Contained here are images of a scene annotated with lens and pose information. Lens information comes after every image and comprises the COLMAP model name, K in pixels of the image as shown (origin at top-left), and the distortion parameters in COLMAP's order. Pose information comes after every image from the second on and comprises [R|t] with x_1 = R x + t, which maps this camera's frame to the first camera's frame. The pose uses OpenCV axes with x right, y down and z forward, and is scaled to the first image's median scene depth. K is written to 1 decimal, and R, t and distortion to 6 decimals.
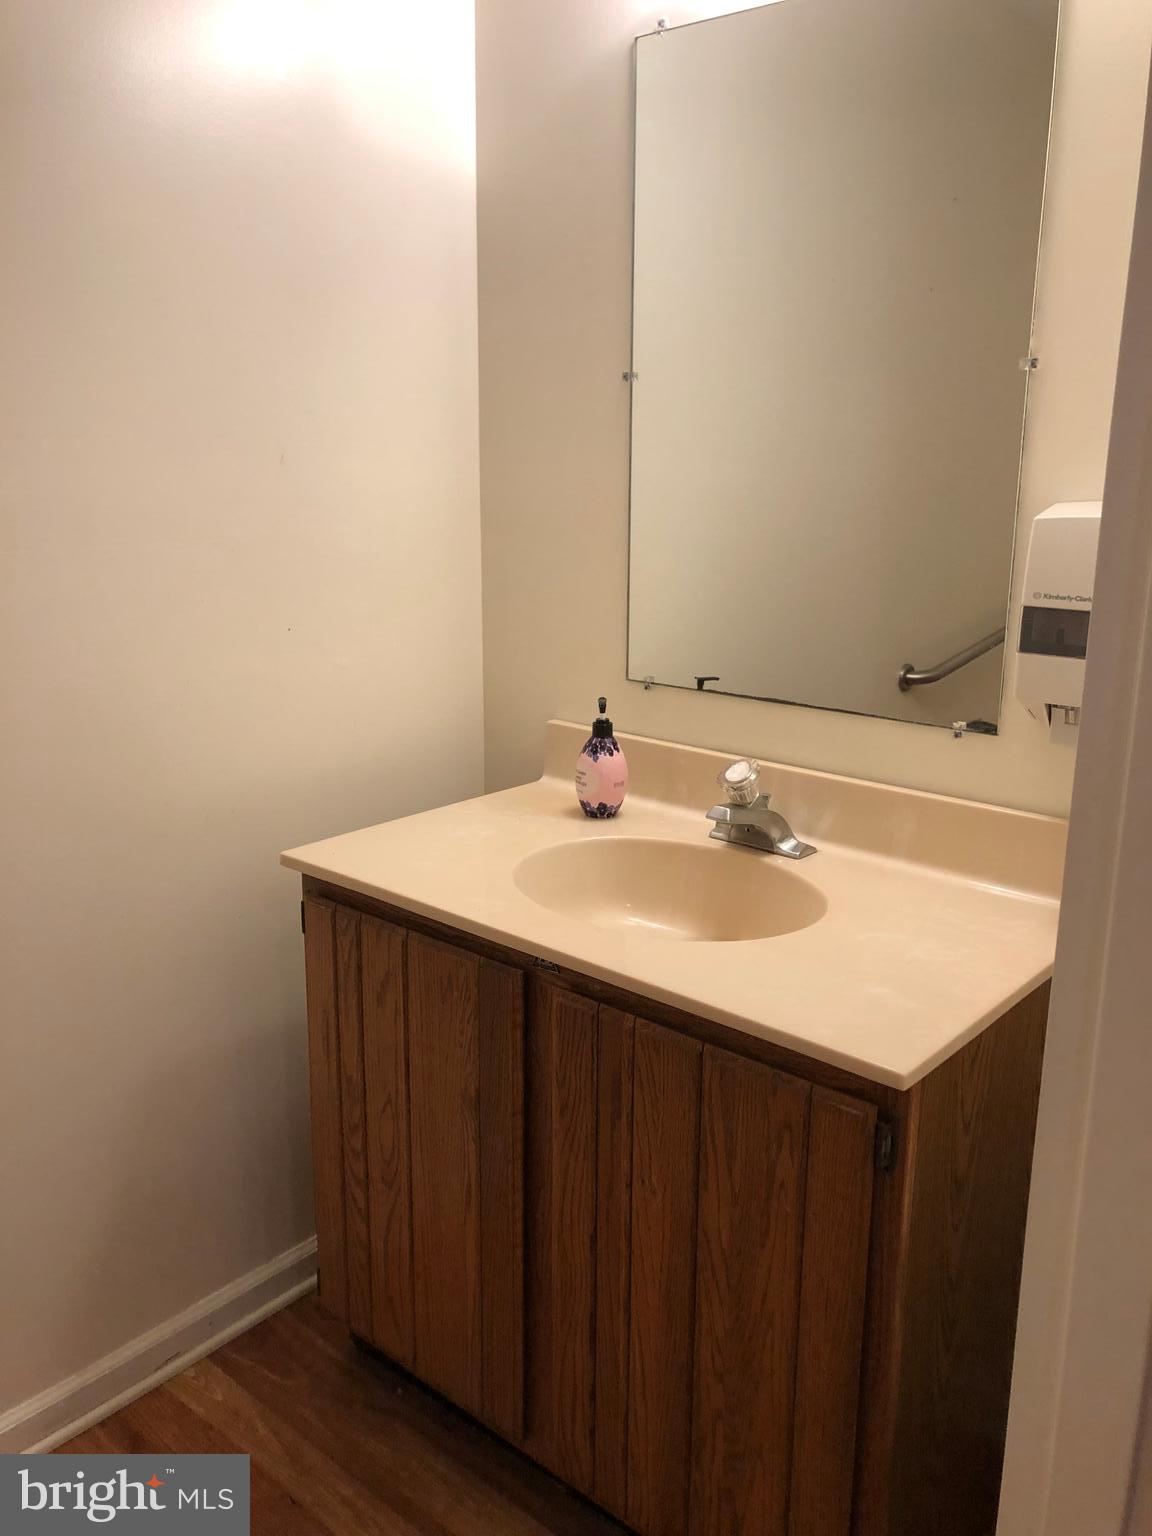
lens RADIAL K [[1274.4, 0, 575.9], [0, 1274.4, 767.5], [0, 0, 1]] dist [0.057797, -0.008906]
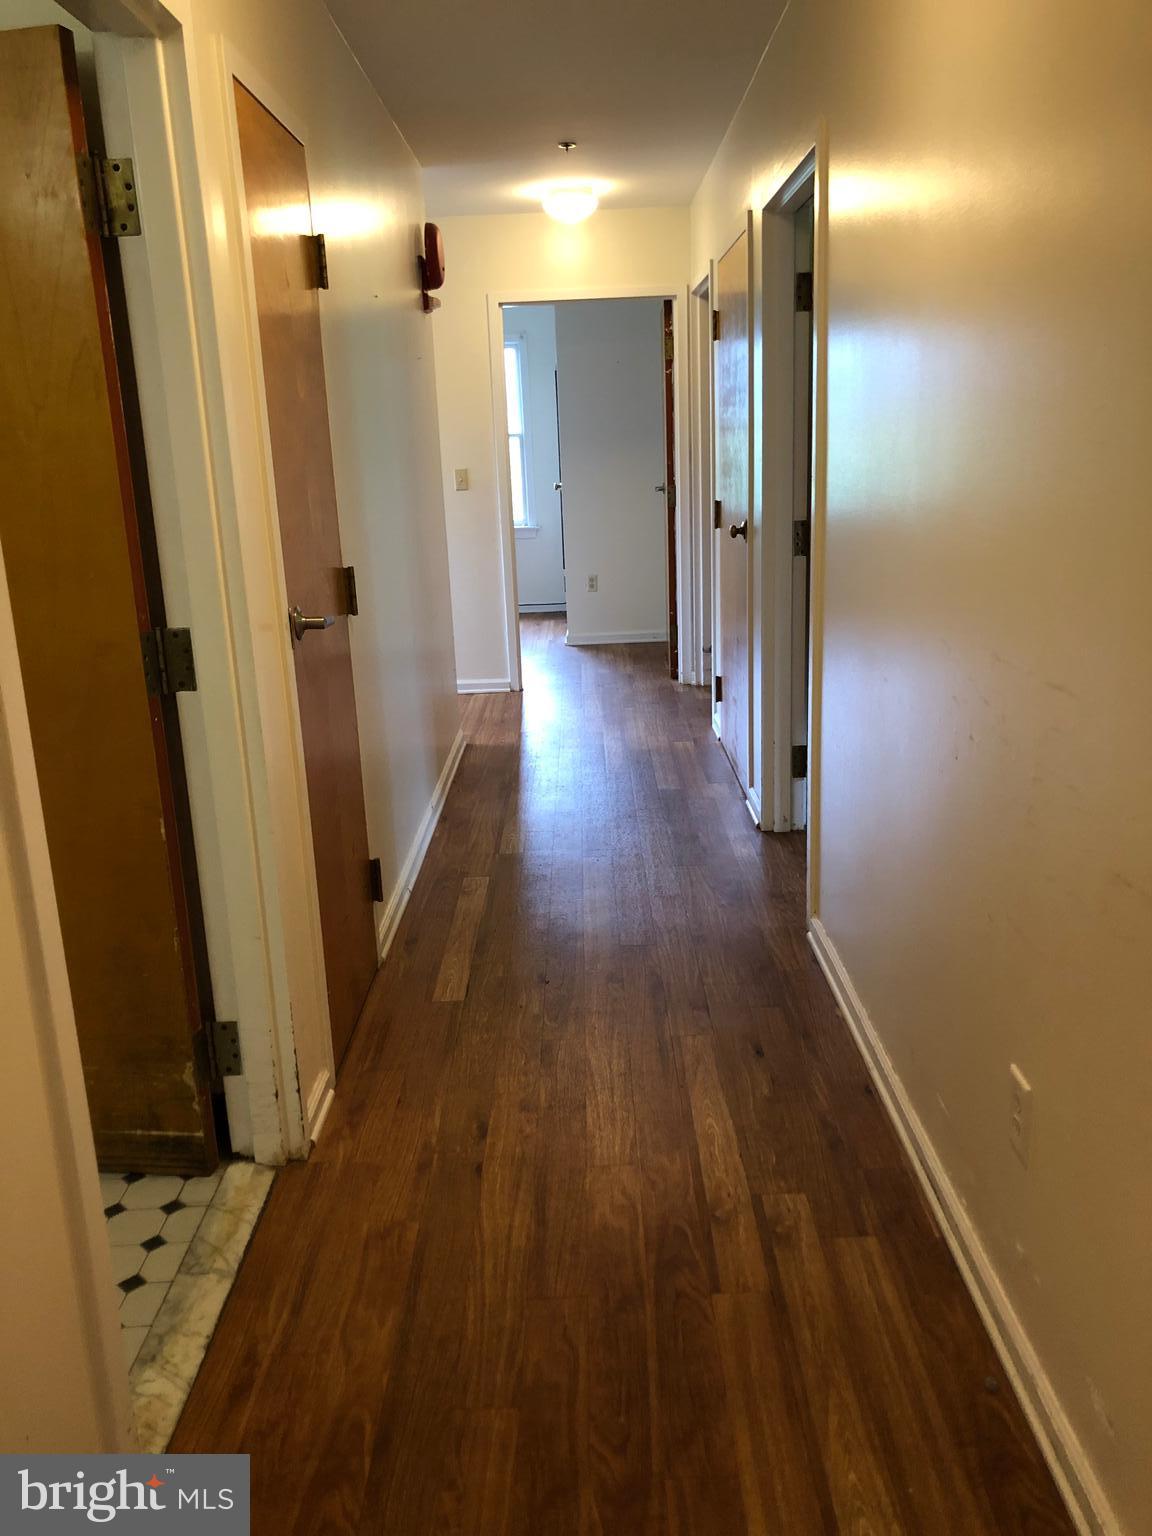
lens RADIAL K [[1274.4, 0, 575.9], [0, 1274.4, 769.0], [0, 0, 1]] dist [0.057797, -0.008906]
pose [[-0.647661, -0.179607, 0.740457, -0.776745], [0.219538, 0.886615, 0.407084, -0.395720], [-0.729615, 0.426211, -0.534795, 1.489321]]
